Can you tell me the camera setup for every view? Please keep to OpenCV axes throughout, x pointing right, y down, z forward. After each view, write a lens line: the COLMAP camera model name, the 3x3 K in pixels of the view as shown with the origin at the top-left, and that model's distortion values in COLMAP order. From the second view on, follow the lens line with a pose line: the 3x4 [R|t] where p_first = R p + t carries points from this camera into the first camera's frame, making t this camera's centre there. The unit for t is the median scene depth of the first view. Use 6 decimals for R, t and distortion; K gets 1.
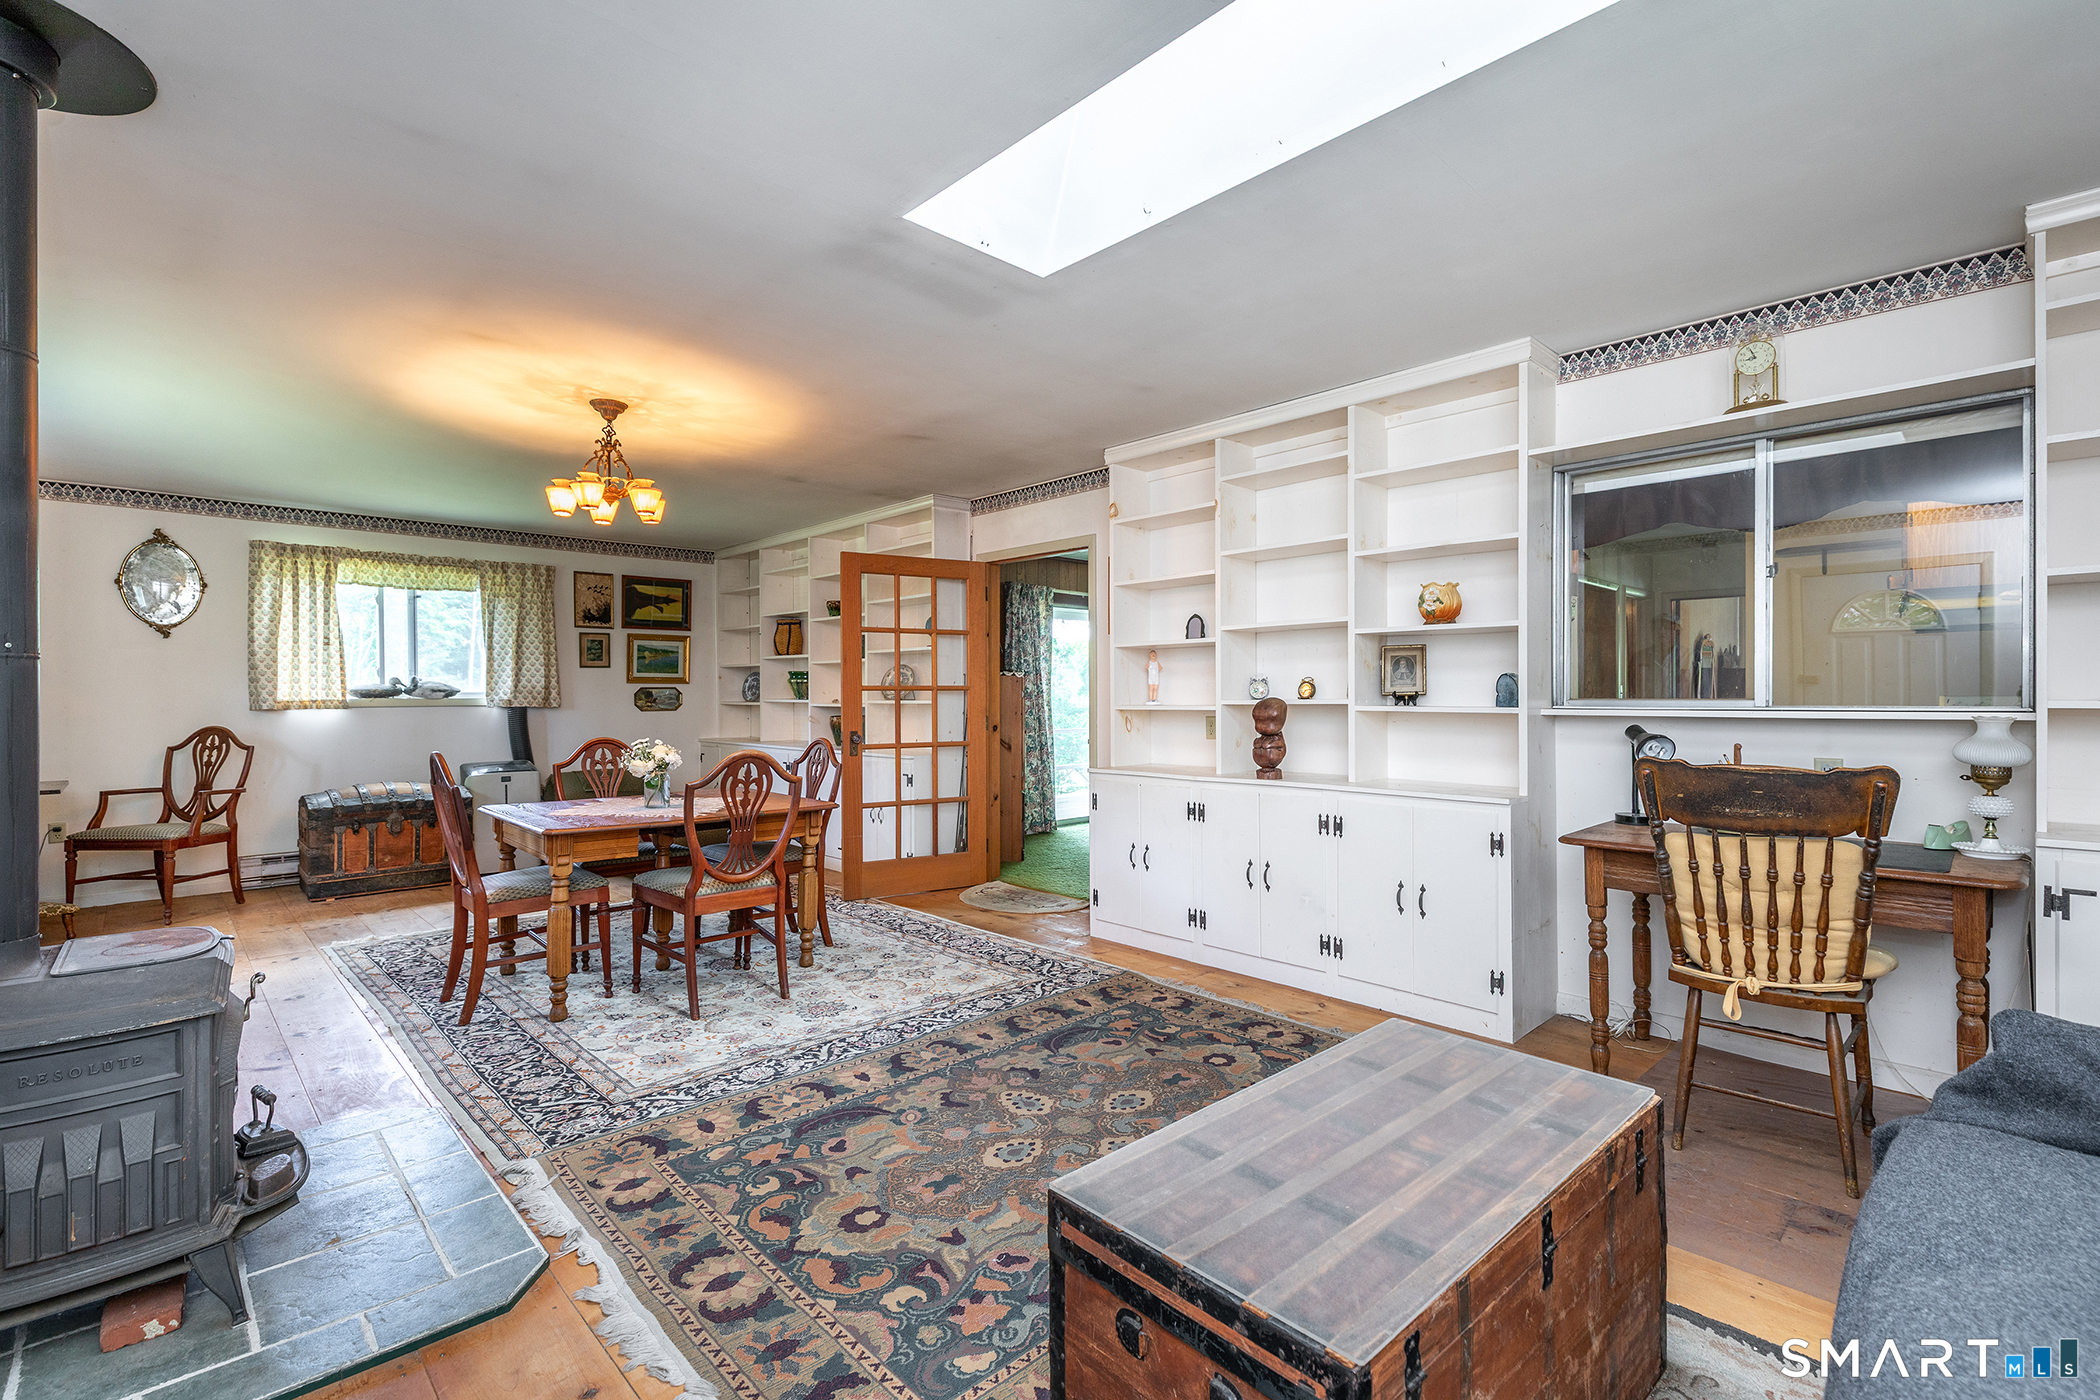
lens RADIAL K [[927.0, 0, 1055.1], [0, 927.0, 695.4], [0, 0, 1]] dist [0.024926, -0.007342]
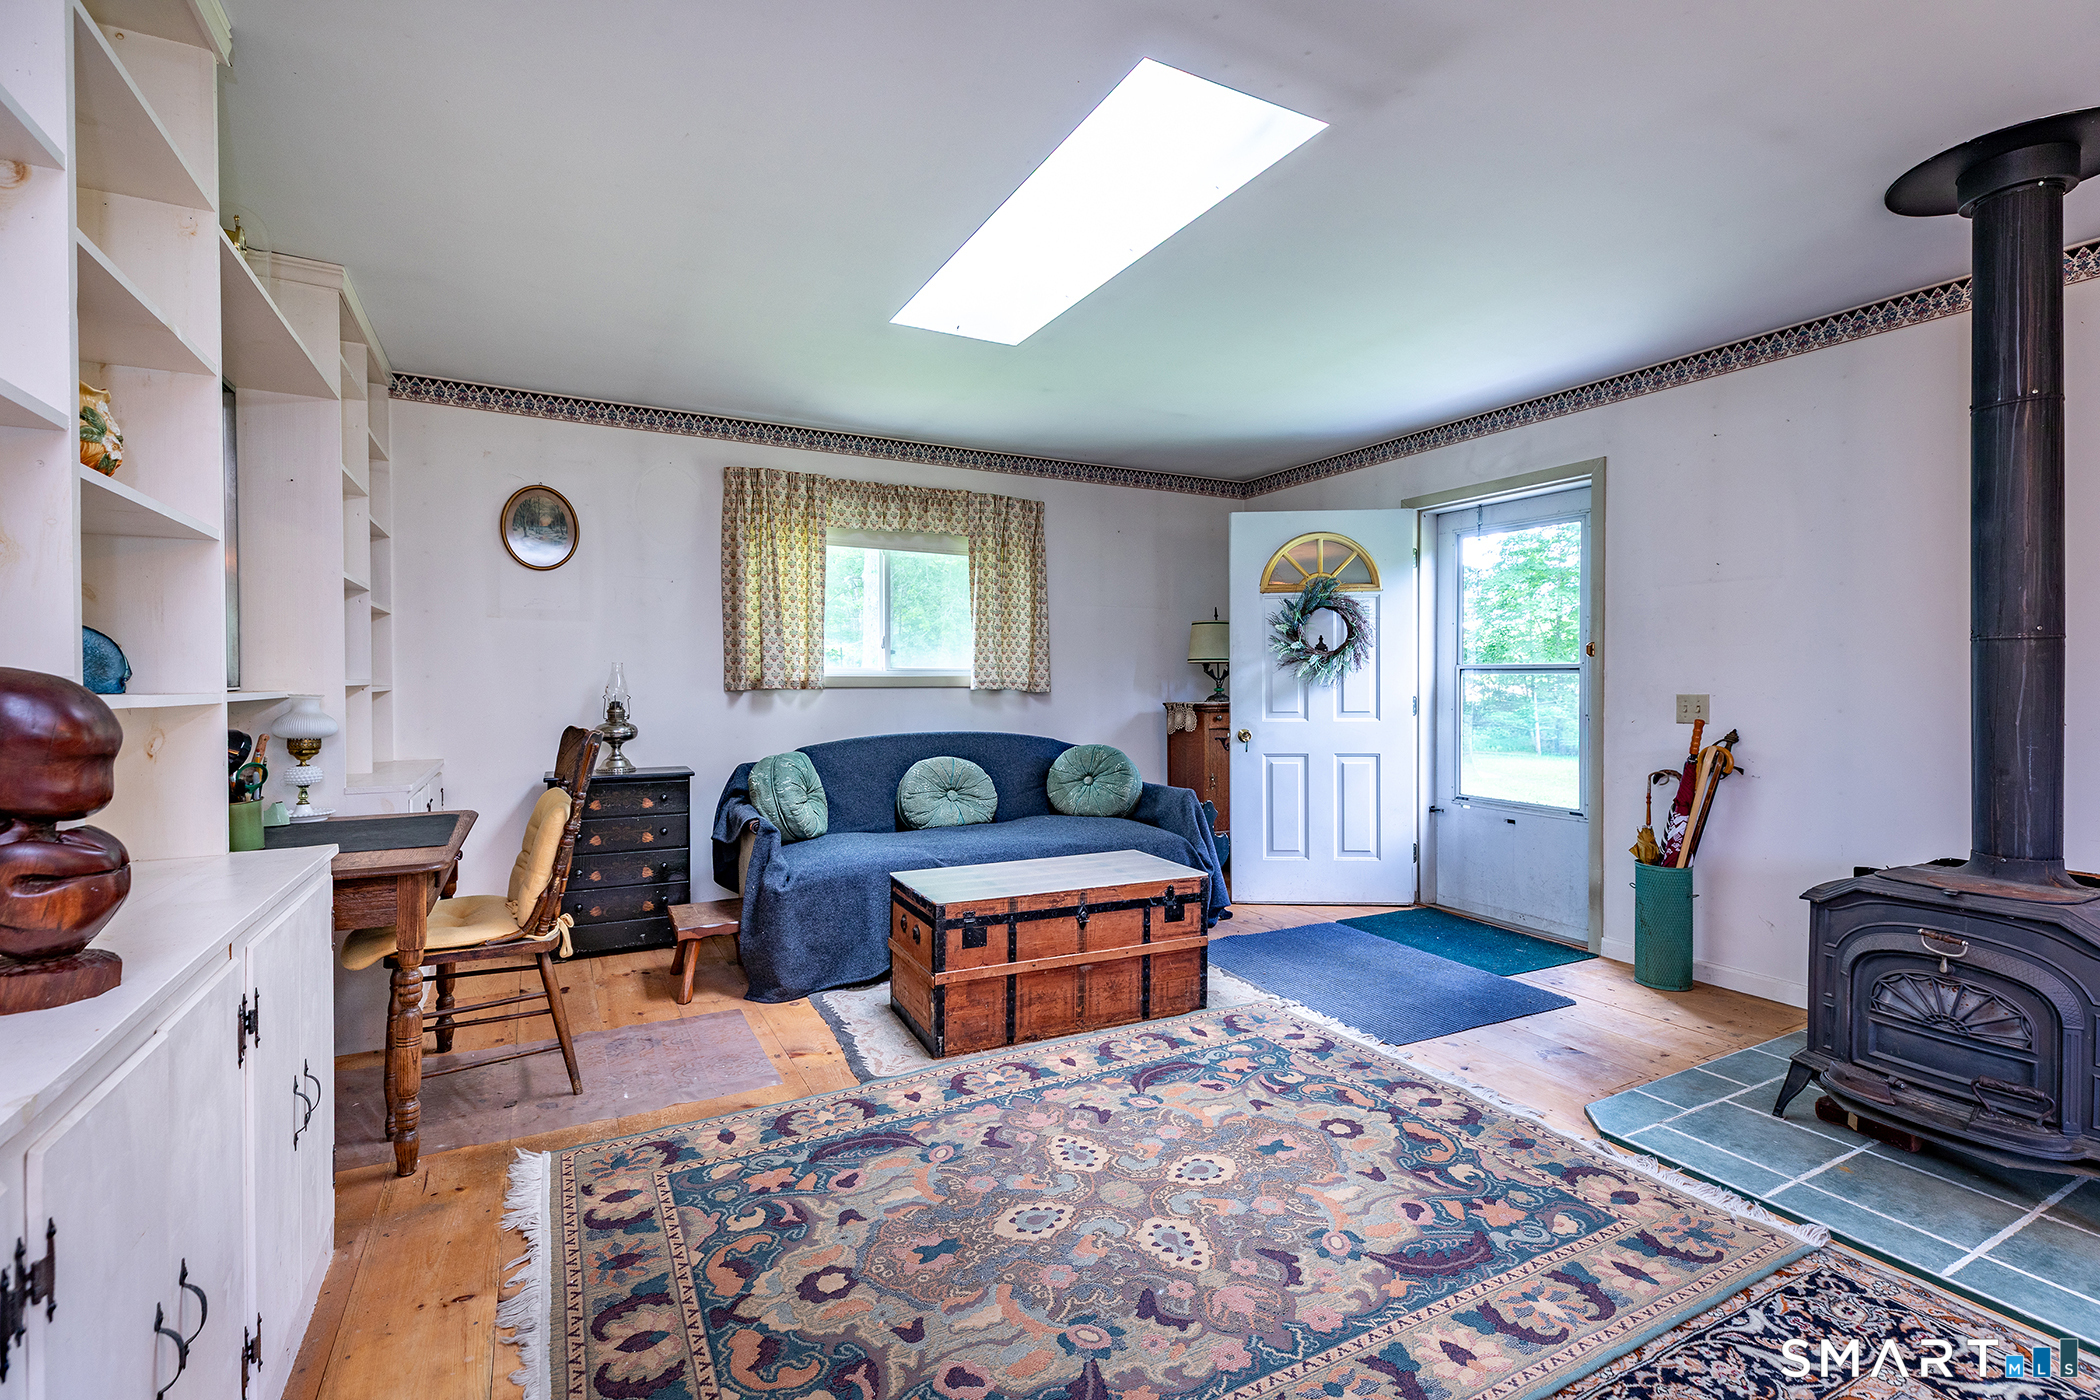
lens RADIAL K [[927.0, 0, 1039.9], [0, 927.0, 692.3], [0, 0, 1]] dist [0.024926, -0.007342]
pose [[-0.959360, -0.000285, 0.282184, -0.382360], [0.003076, 0.999930, 0.011465, 0.028767], [-0.282168, 0.011867, -0.959292, 4.865236]]
